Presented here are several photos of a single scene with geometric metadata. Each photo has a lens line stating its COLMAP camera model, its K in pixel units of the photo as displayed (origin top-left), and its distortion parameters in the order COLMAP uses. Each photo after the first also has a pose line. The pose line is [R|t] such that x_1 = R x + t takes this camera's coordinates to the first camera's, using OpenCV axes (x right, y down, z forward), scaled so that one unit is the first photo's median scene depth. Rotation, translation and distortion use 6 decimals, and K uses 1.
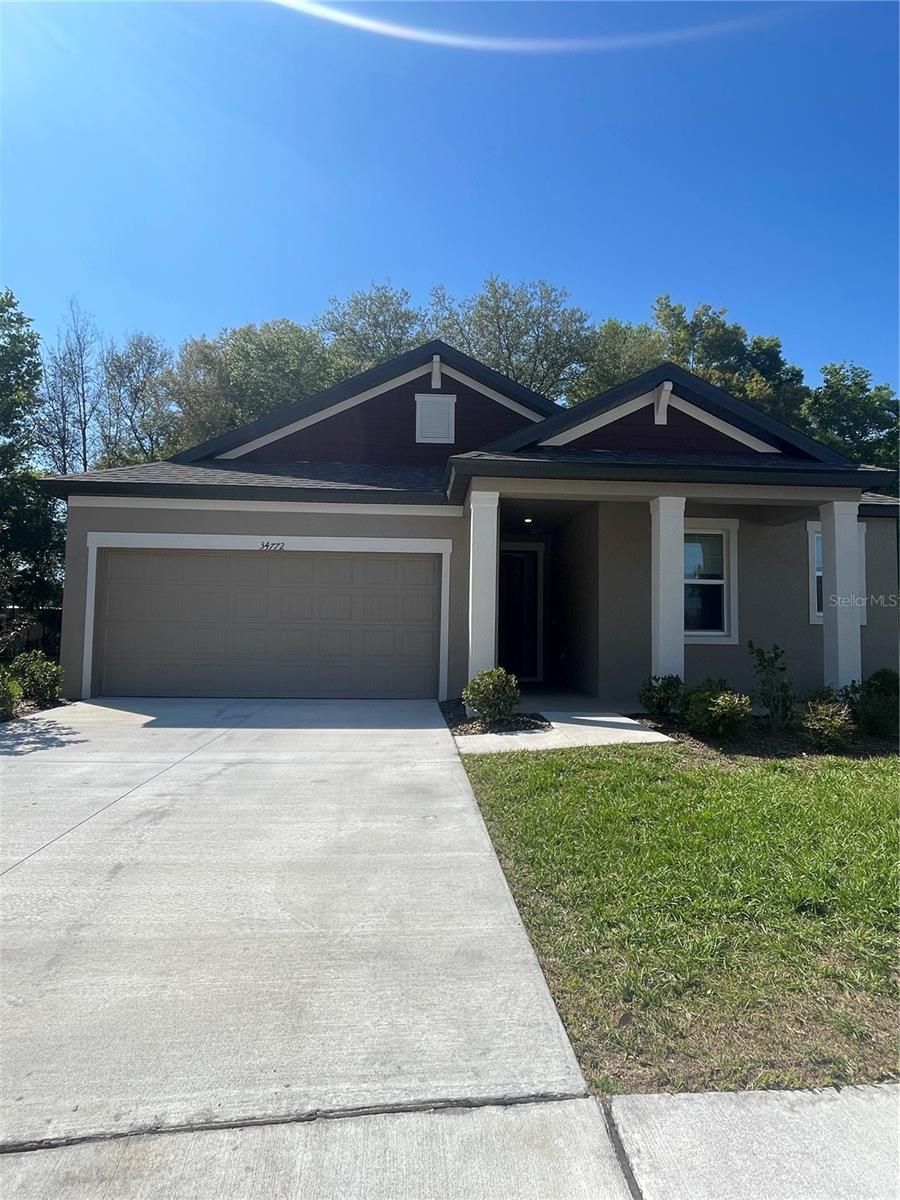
lens RADIAL K [[665.6, 0, 447.6], [0, 665.6, 598.0], [0, 0, 1]] dist [-0.002944, -0.002270]
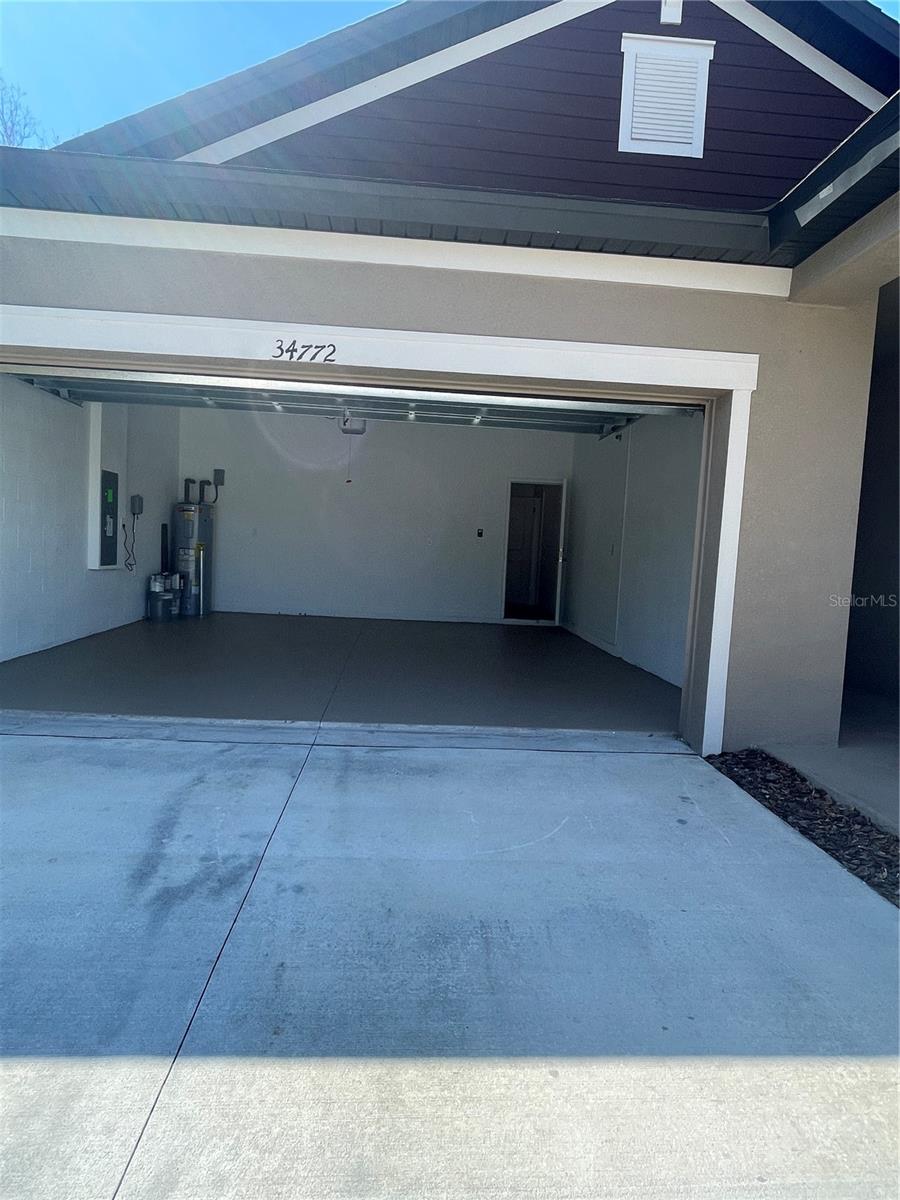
lens RADIAL K [[665.6, 0, 447.6], [0, 665.6, 598.0], [0, 0, 1]] dist [-0.002944, -0.002270]
pose [[0.999409, 0.033493, 0.007736, -0.175993], [-0.034219, 0.990736, 0.131416, 0.008085], [-0.003263, -0.131603, 0.991297, 0.590734]]
